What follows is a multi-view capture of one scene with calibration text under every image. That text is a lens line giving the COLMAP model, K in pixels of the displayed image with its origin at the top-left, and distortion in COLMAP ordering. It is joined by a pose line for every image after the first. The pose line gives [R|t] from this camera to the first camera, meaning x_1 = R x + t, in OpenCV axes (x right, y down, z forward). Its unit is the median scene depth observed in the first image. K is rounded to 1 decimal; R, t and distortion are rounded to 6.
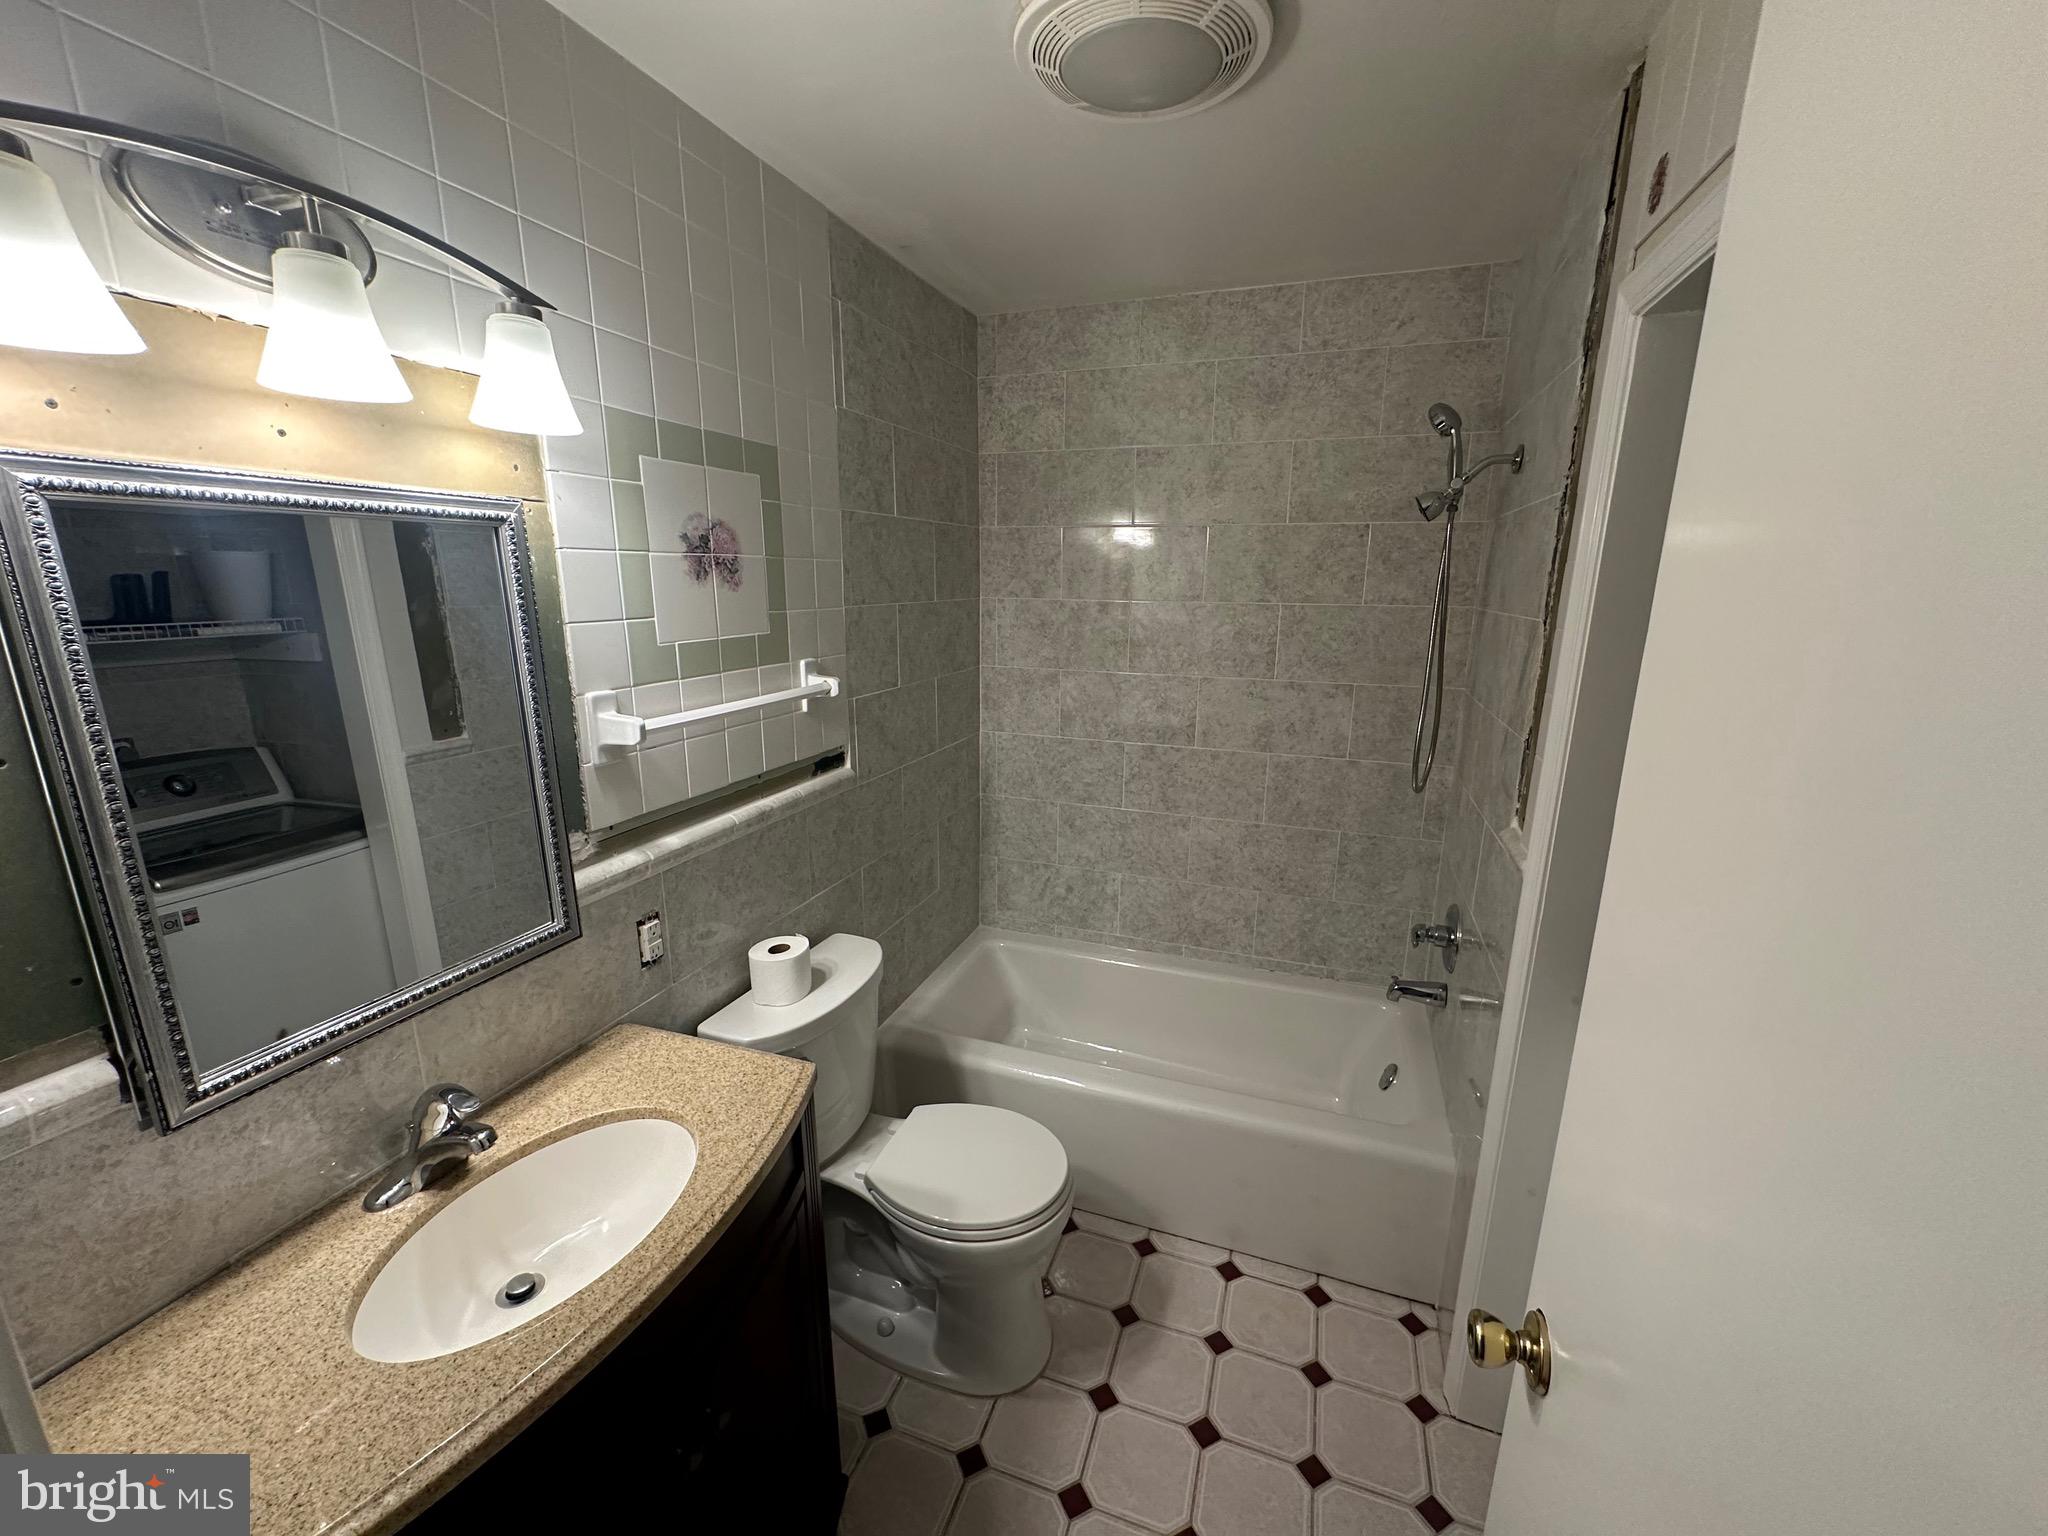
lens RADIAL K [[818.0, 0, 1026.1], [0, 818.0, 766.8], [0, 0, 1]] dist [-0.009024, 0.003218]
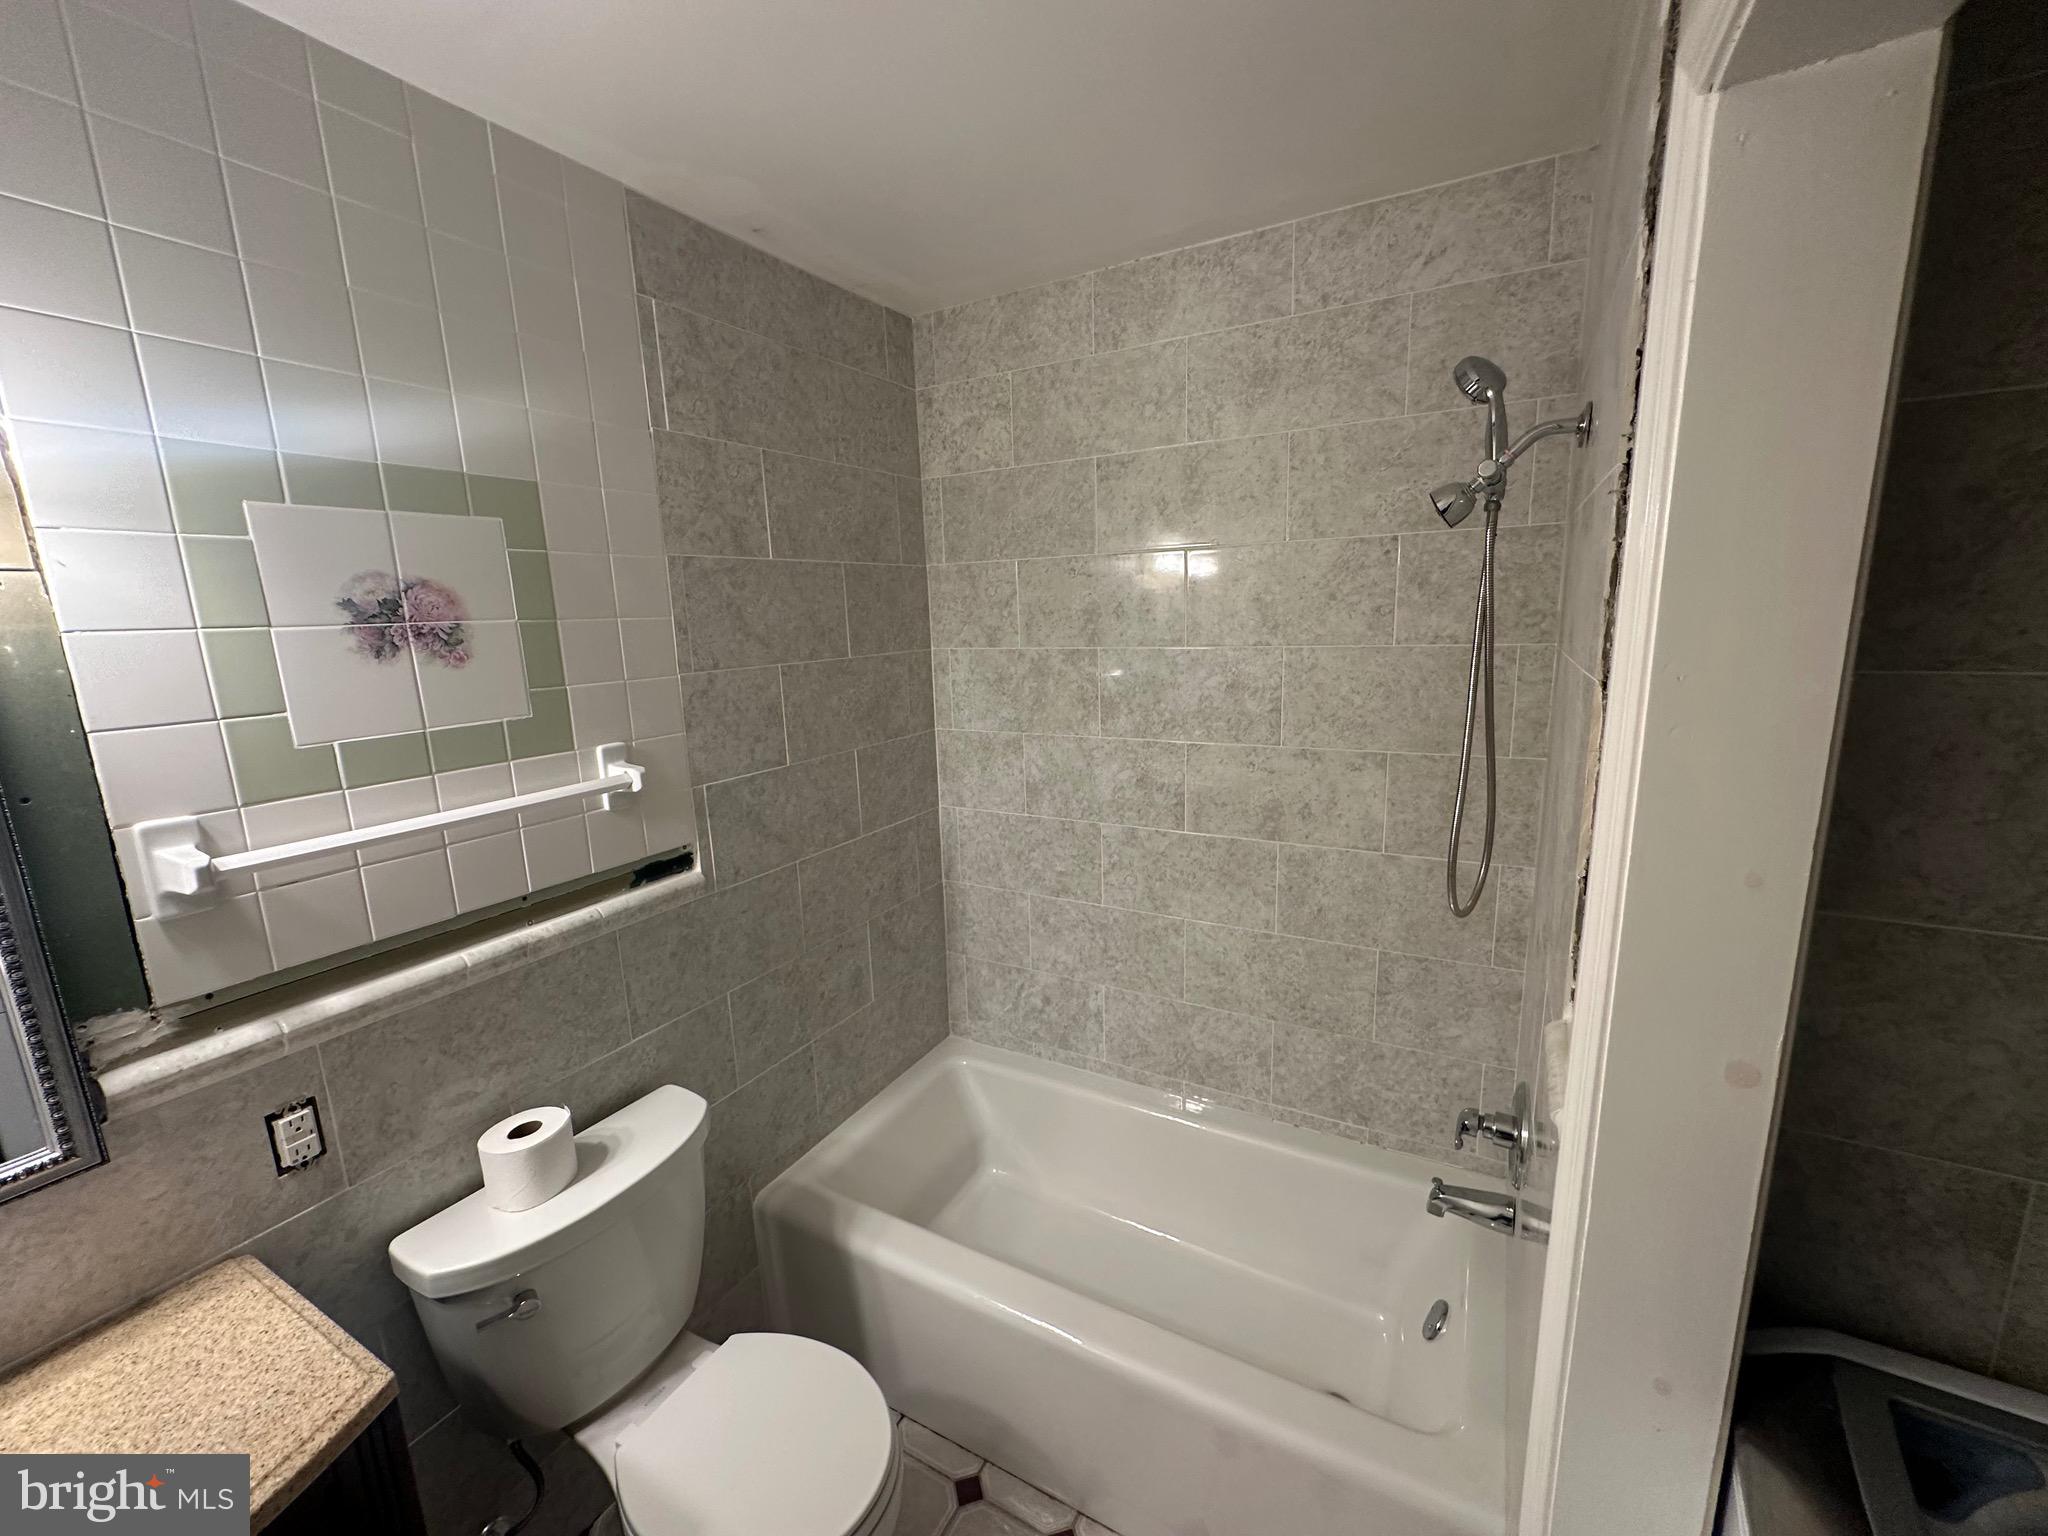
lens RADIAL K [[818.0, 0, 1026.1], [0, 818.0, 766.8], [0, 0, 1]] dist [-0.009024, 0.003218]
pose [[0.985692, -0.008721, -0.168332, 0.217087], [0.002185, 0.999238, -0.038972, -0.063939], [0.168543, 0.038047, 0.984960, 0.235869]]
